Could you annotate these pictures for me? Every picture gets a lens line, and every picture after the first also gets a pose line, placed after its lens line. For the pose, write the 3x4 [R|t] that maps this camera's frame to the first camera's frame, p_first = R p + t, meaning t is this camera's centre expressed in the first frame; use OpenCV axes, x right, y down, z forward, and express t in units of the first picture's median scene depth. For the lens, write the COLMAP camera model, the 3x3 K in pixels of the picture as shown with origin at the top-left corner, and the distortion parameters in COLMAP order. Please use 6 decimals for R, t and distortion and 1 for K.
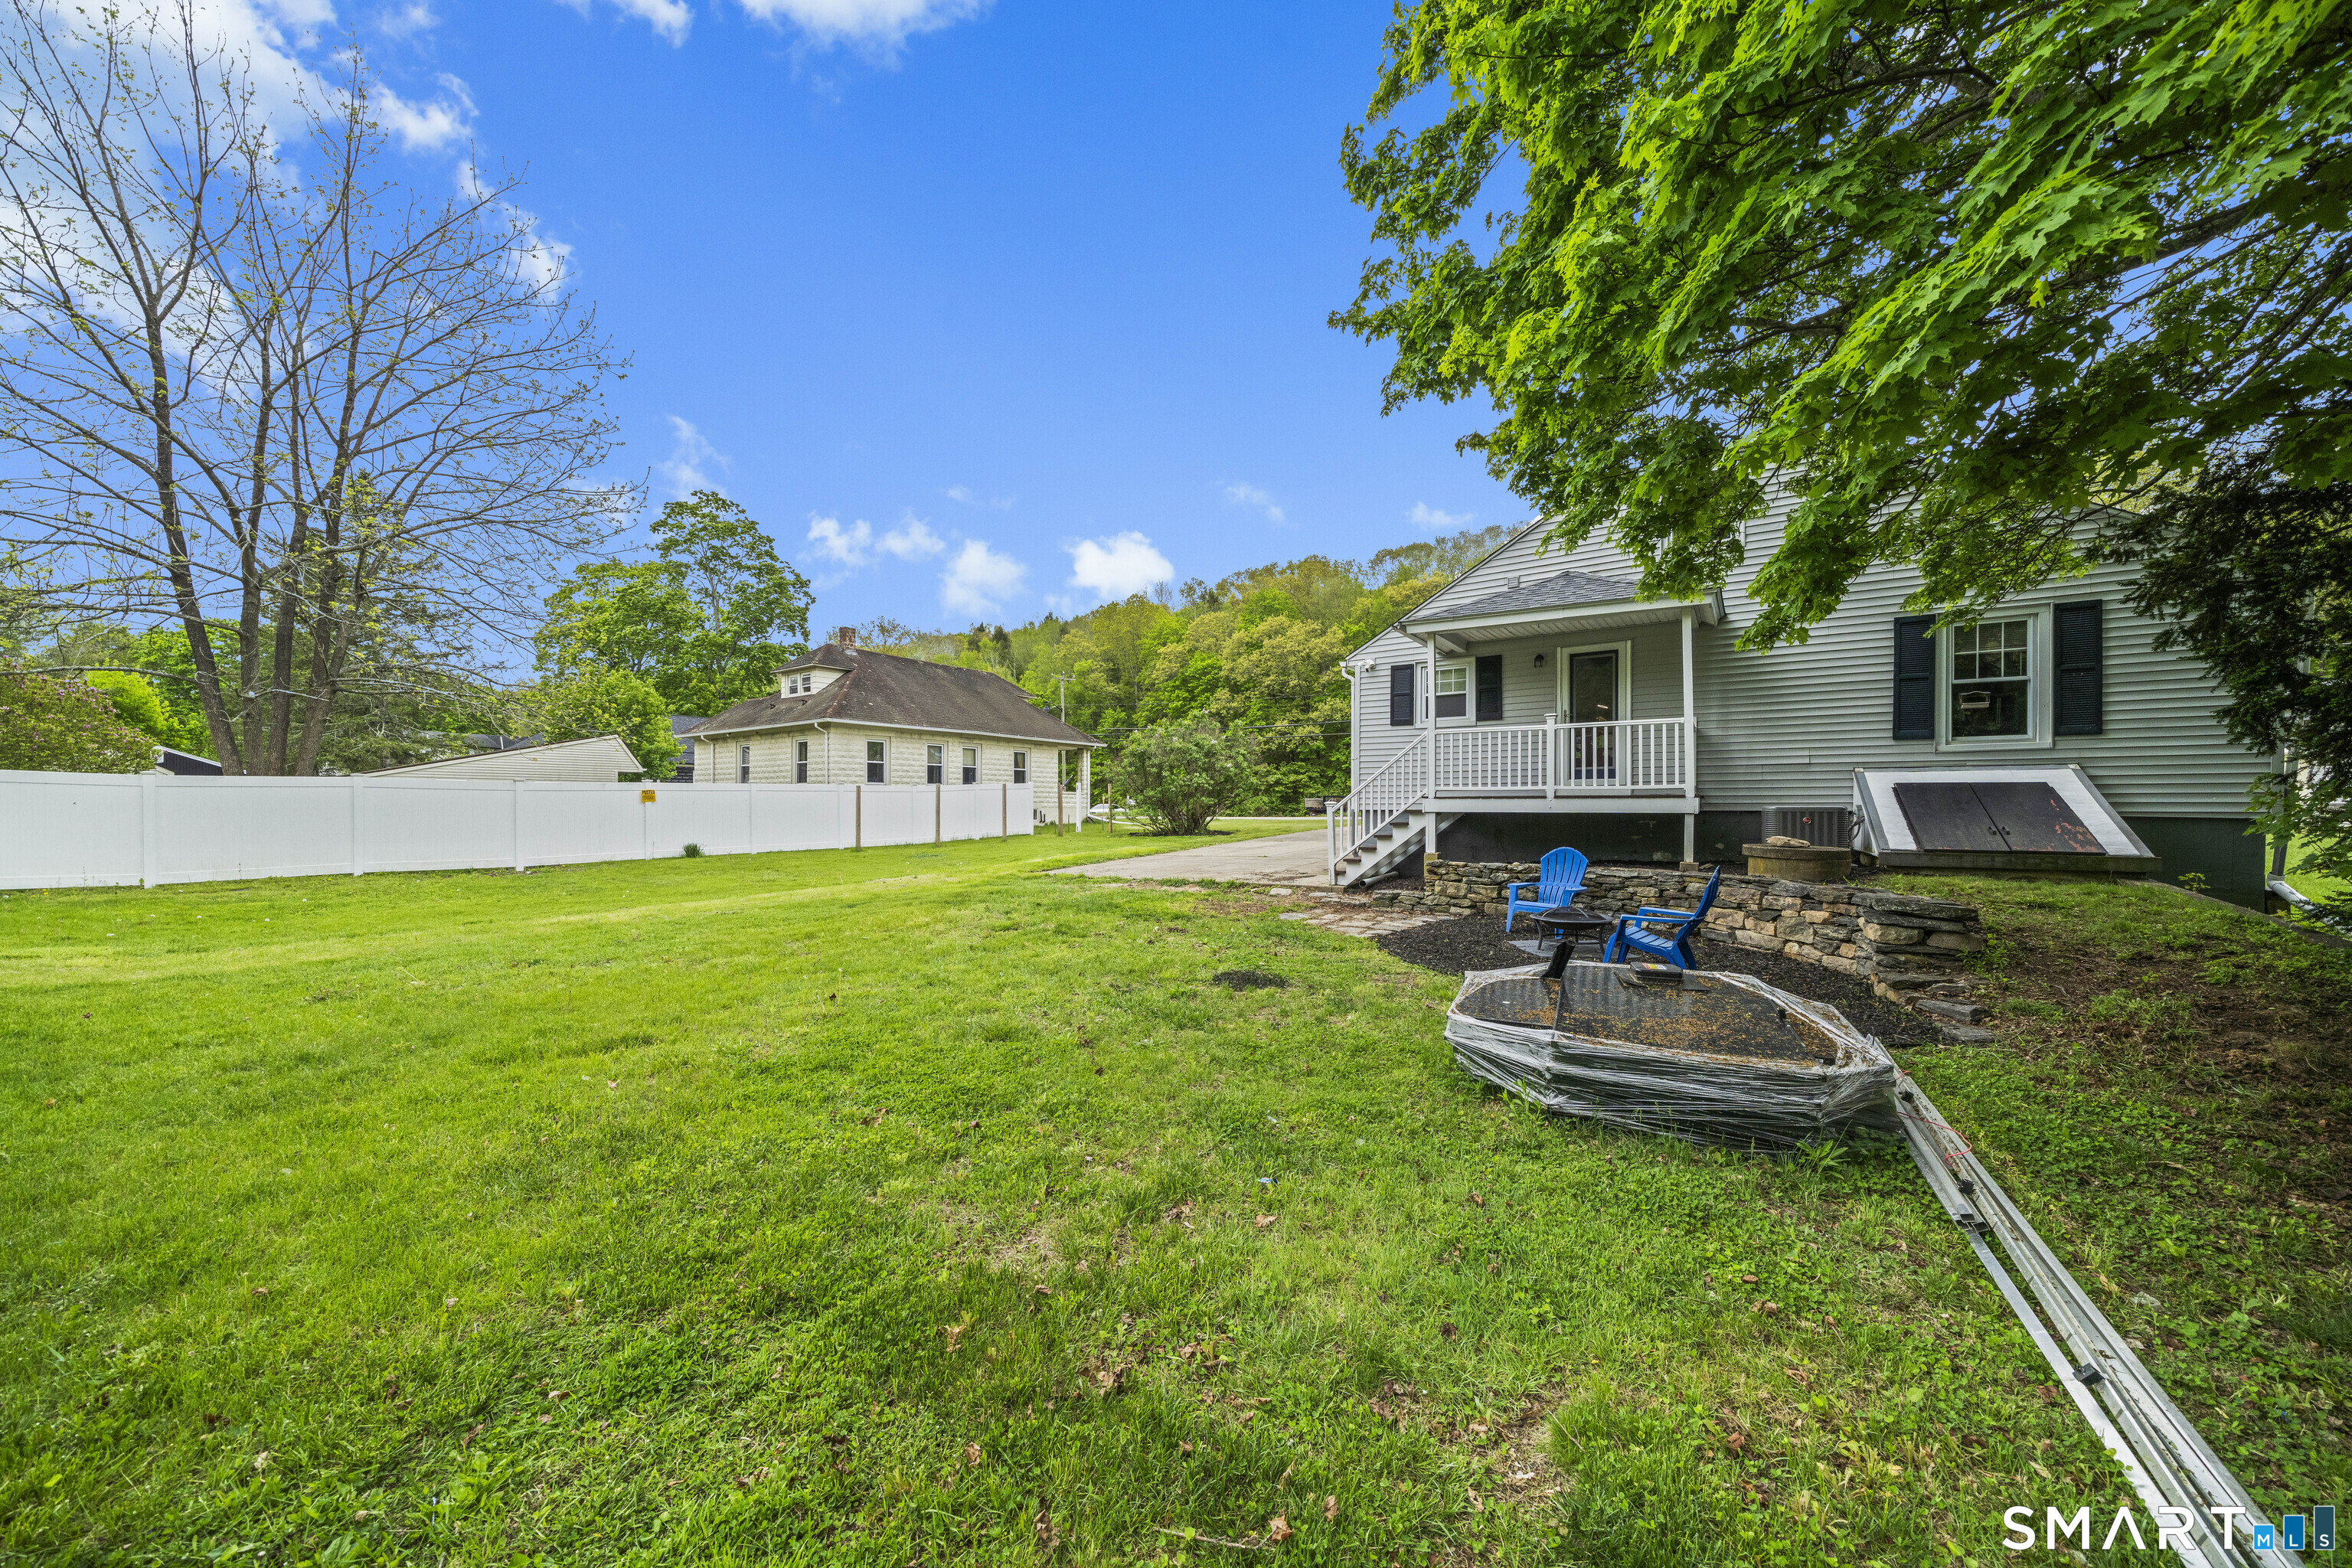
lens RADIAL K [[795.7, 0, 1171.7], [0, 795.7, 797.6], [0, 0, 1]] dist [-0.003115, -0.000077]
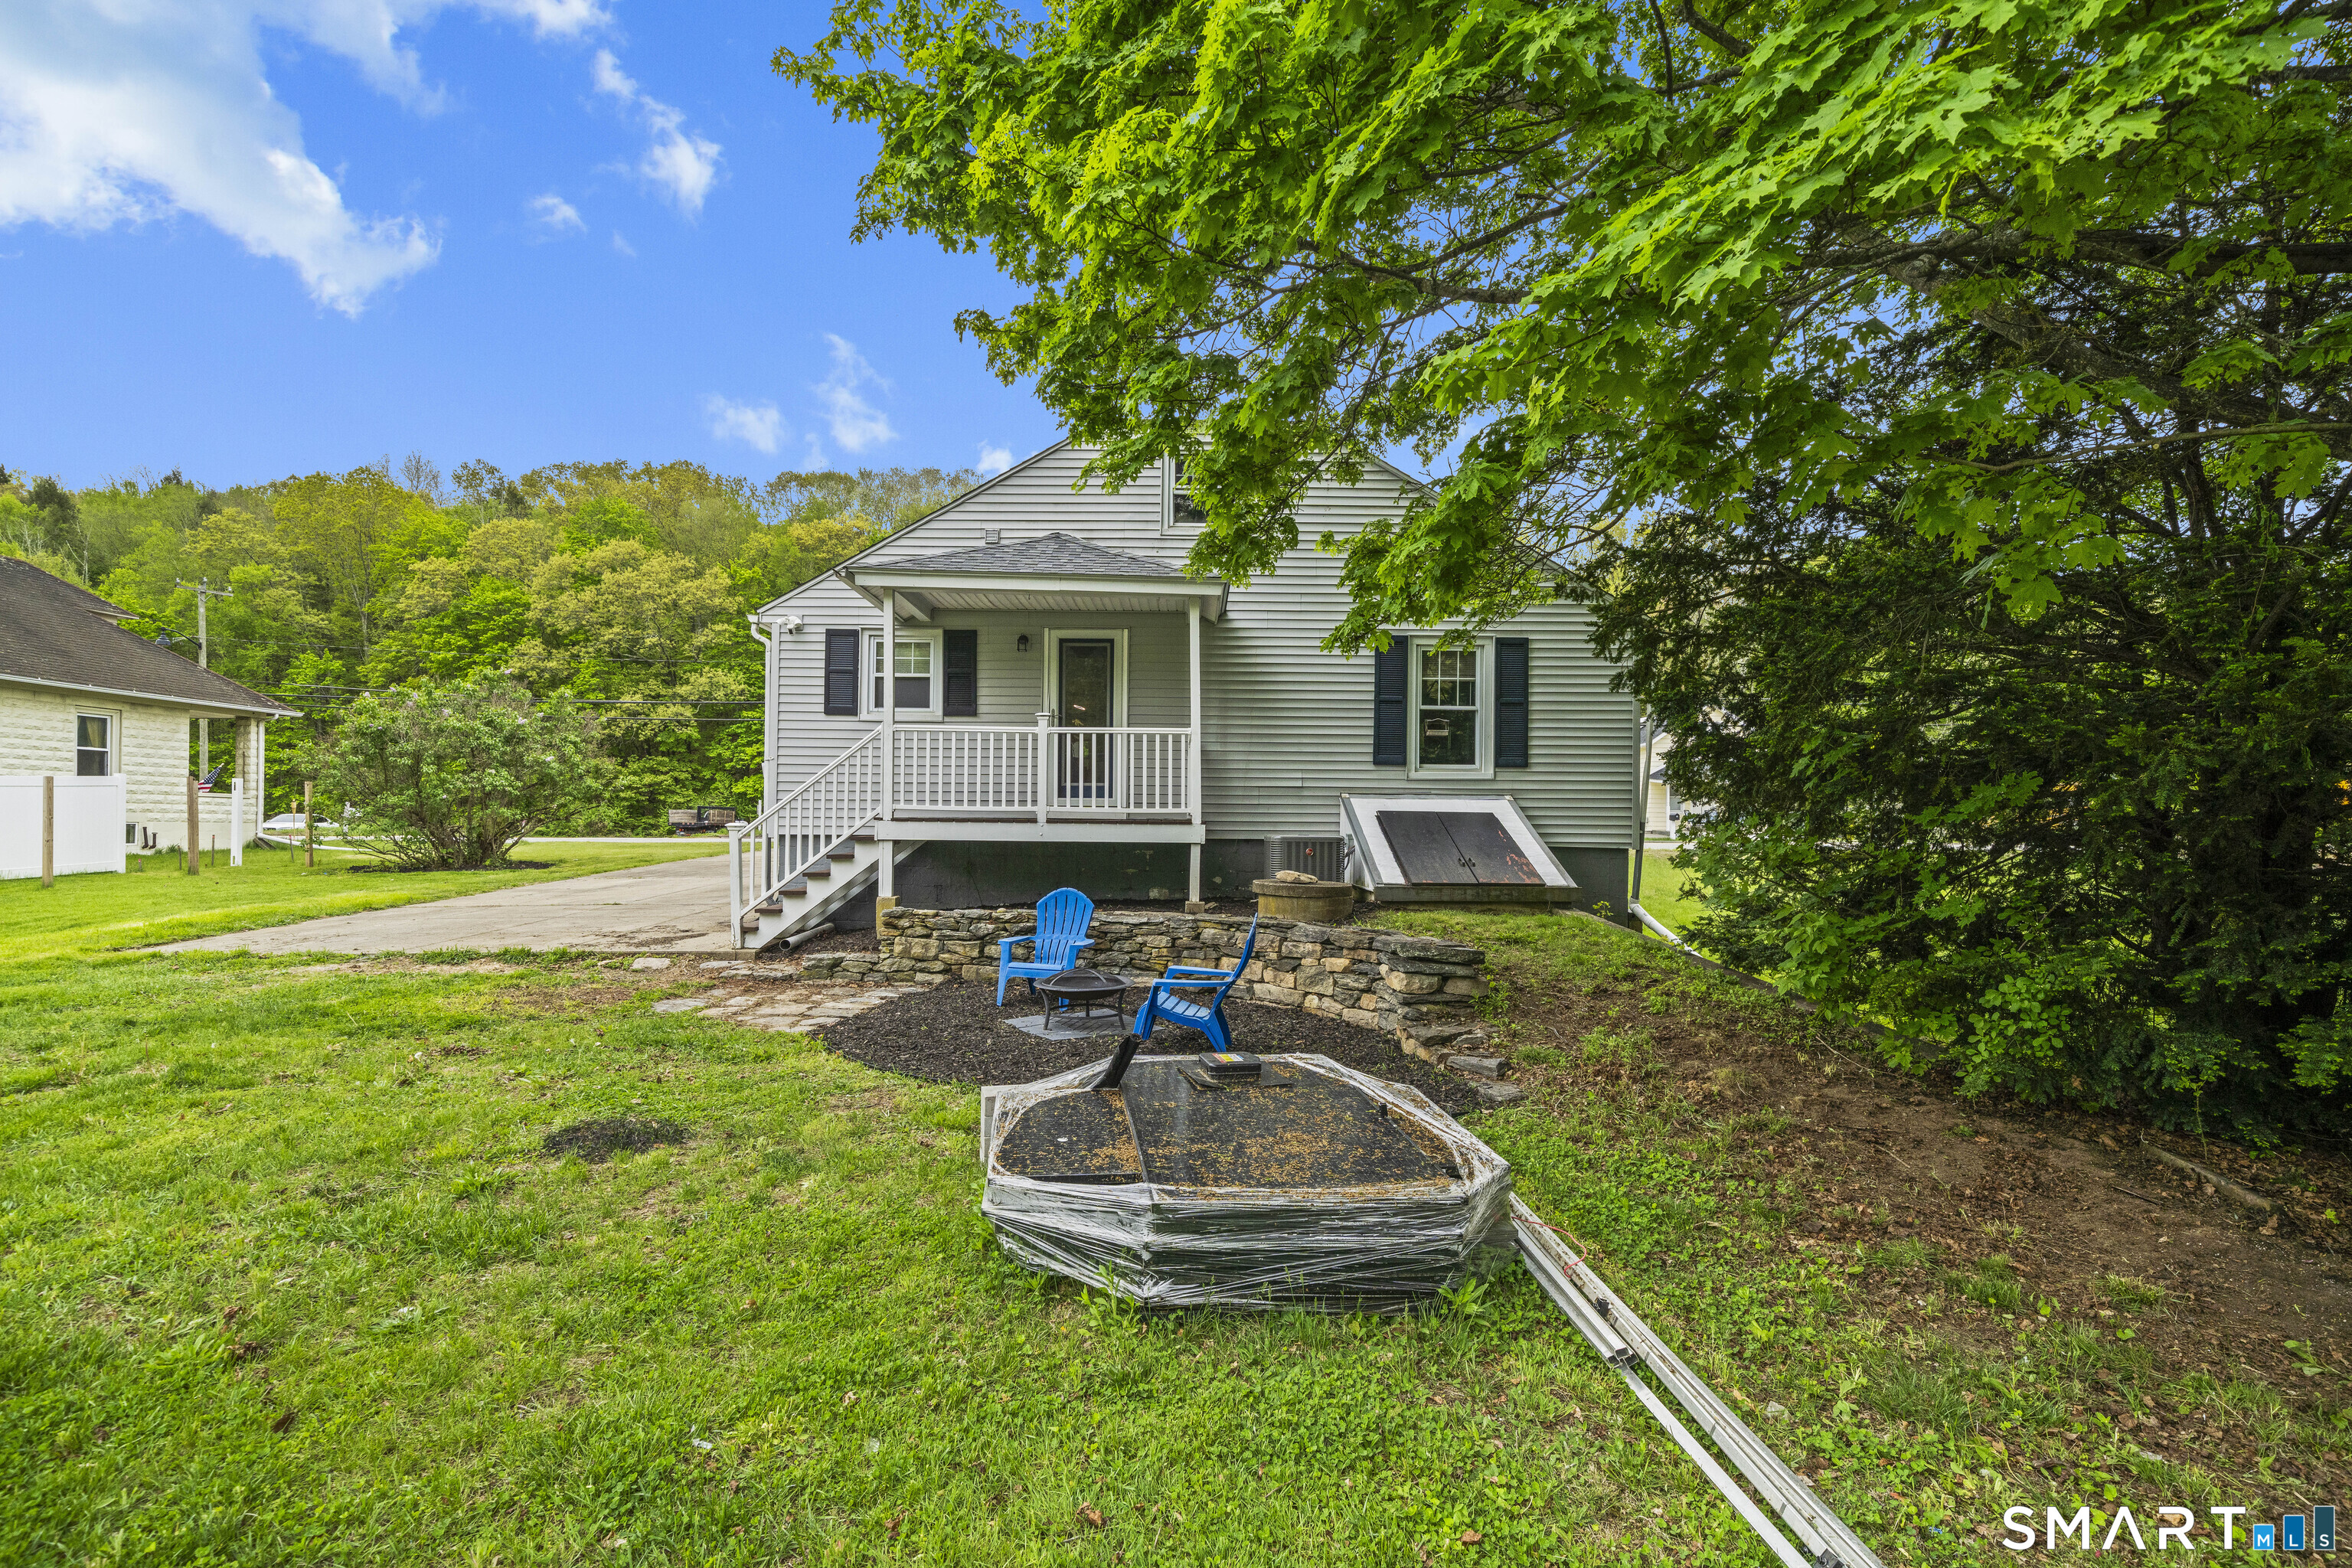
lens RADIAL K [[1043.1, 0, 1142.3], [0, 1043.1, 817.1], [0, 0, 1]] dist [0.000155, 0.000043]
pose [[0.826659, 0.009390, 0.562625, -0.017063], [-0.013887, 0.999897, 0.003716, -0.014211], [-0.562532, -0.010885, 0.826704, 0.162645]]
